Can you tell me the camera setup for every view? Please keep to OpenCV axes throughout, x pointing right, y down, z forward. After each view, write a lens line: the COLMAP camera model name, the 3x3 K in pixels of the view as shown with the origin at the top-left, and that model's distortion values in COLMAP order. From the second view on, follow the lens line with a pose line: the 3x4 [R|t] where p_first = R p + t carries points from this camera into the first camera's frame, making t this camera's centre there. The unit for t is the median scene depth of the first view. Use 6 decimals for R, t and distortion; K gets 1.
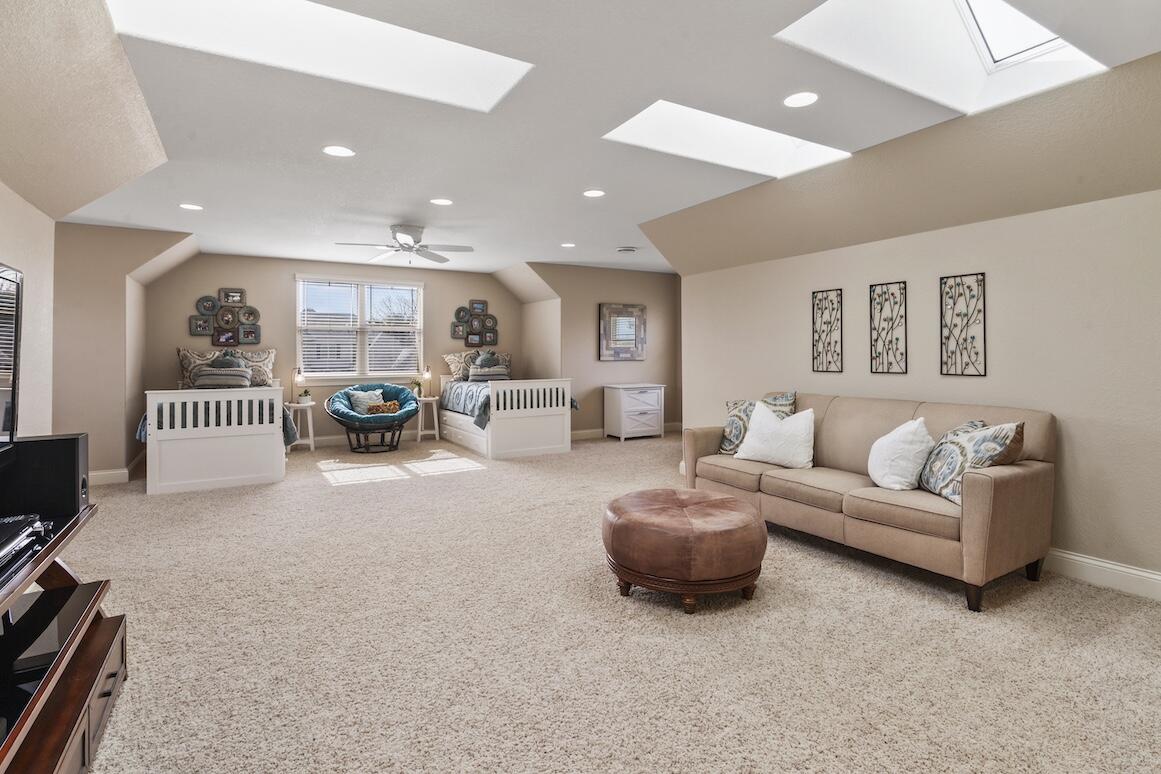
lens RADIAL K [[565.7, 0, 572.8], [0, 565.7, 354.8], [0, 0, 1]] dist [0.003432, 0.000723]
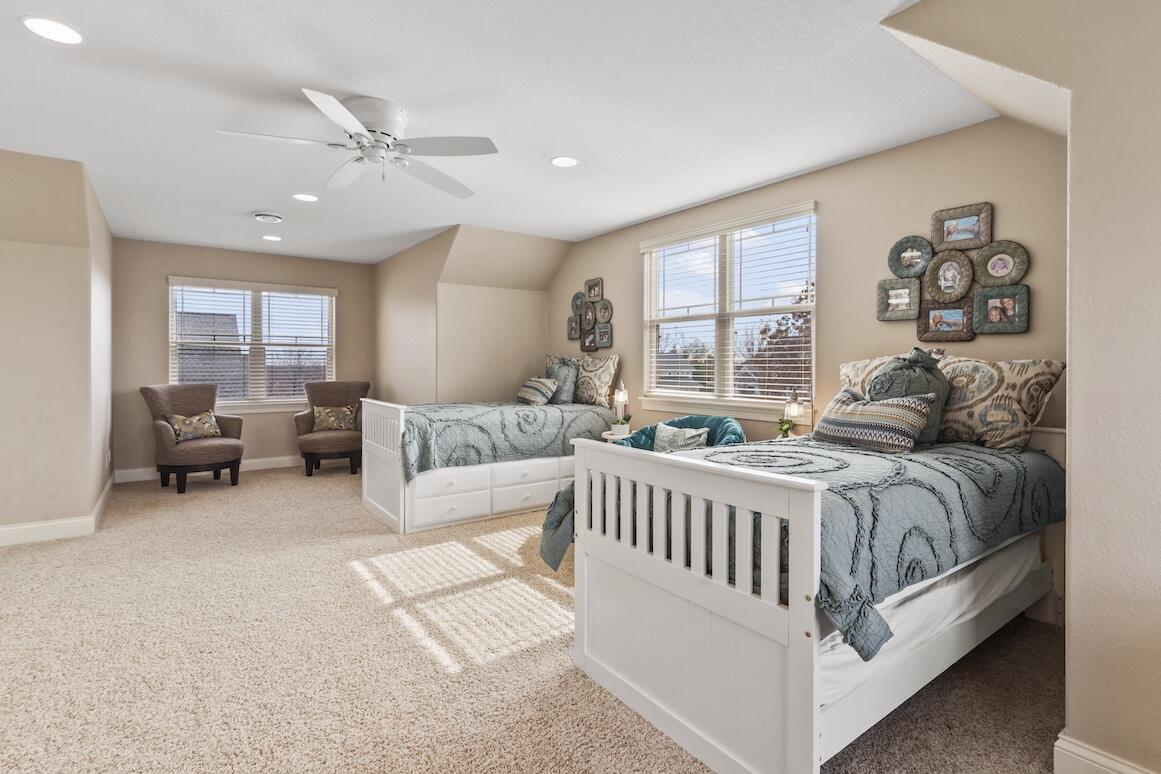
lens RADIAL K [[565.7, 0, 585.4], [0, 565.7, 366.3], [0, 0, 1]] dist [0.003432, 0.000723]
pose [[0.096187, 0.009123, -0.995321, 0.184263], [-0.003039, 0.999956, 0.008872, -0.001171], [0.995359, 0.002171, 0.096211, 0.858768]]
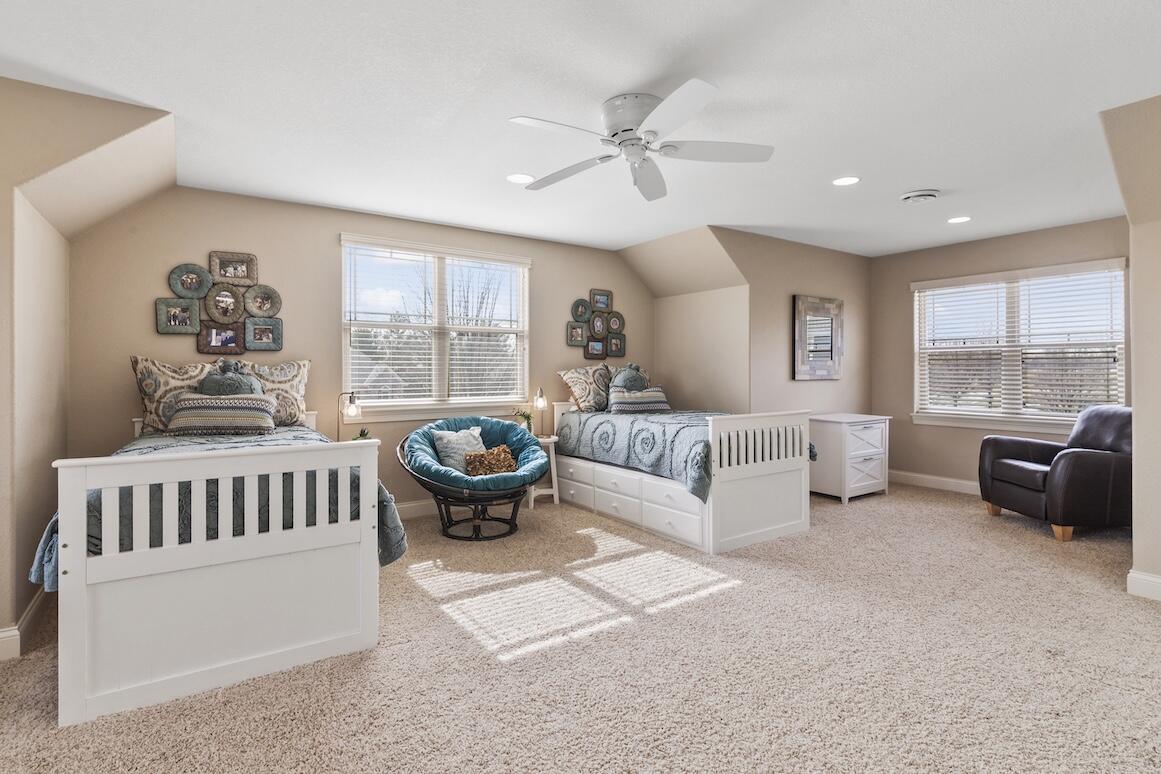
lens RADIAL K [[565.7, 0, 582.7], [0, 565.7, 375.2], [0, 0, 1]] dist [0.003432, 0.000723]
pose [[0.997367, 0.002131, 0.072482, -0.276992], [-0.002585, 0.999978, 0.006168, 0.000955], [-0.072468, -0.006340, 0.997351, 0.385896]]
